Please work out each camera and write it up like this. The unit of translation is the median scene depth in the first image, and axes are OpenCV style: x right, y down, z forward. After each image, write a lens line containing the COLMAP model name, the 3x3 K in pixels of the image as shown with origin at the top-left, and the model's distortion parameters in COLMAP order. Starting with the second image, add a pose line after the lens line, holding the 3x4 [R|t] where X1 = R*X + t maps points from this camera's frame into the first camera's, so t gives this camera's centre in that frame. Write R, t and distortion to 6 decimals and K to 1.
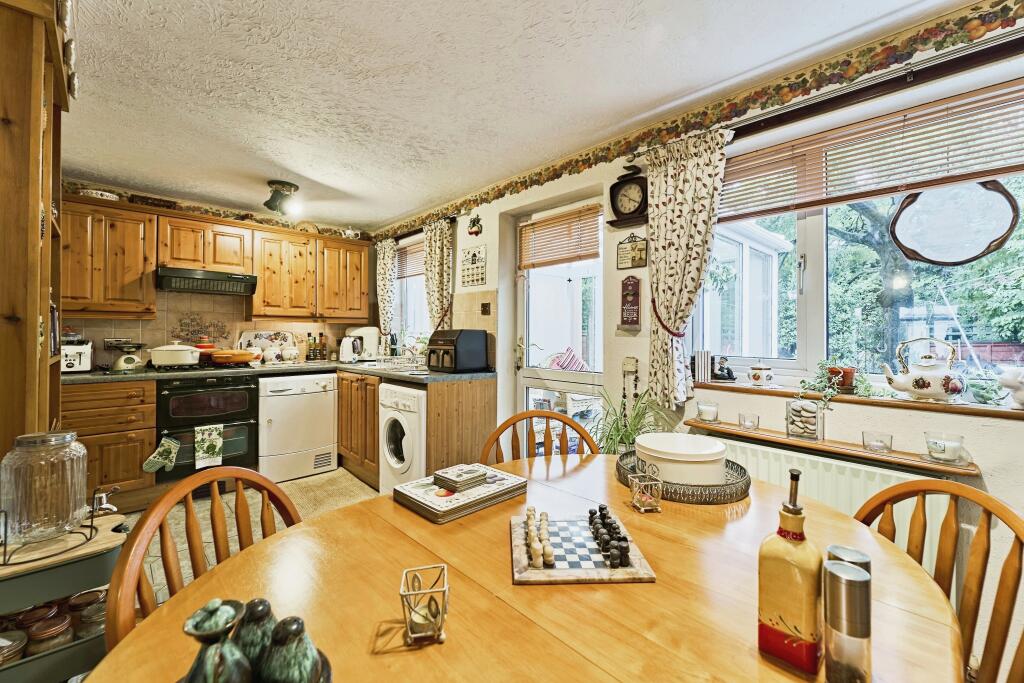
lens RADIAL K [[416.1, 0, 512.7], [0, 416.1, 338.6], [0, 0, 1]] dist [0.000017, 0.000000]
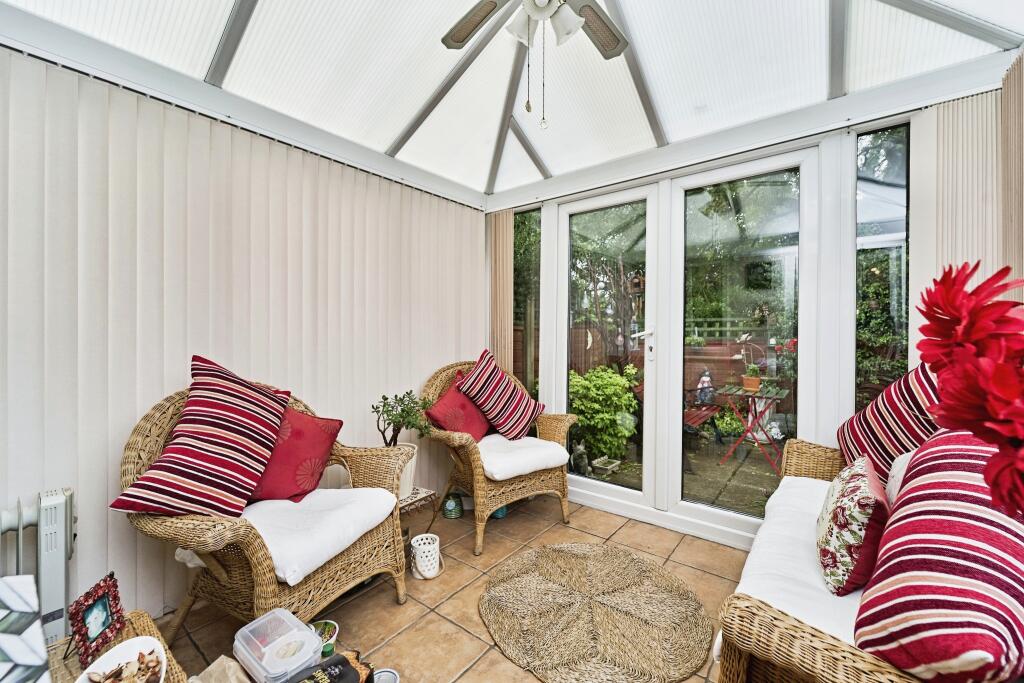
lens RADIAL K [[416.1, 0, 511.3], [0, 416.1, 337.7], [0, 0, 1]] dist [0.000017, 0.000000]
pose [[0.988538, -0.003381, 0.150933, 0.094344], [0.002315, 0.999971, 0.007238, 0.002044], [-0.150953, -0.006806, 0.988517, 0.533669]]
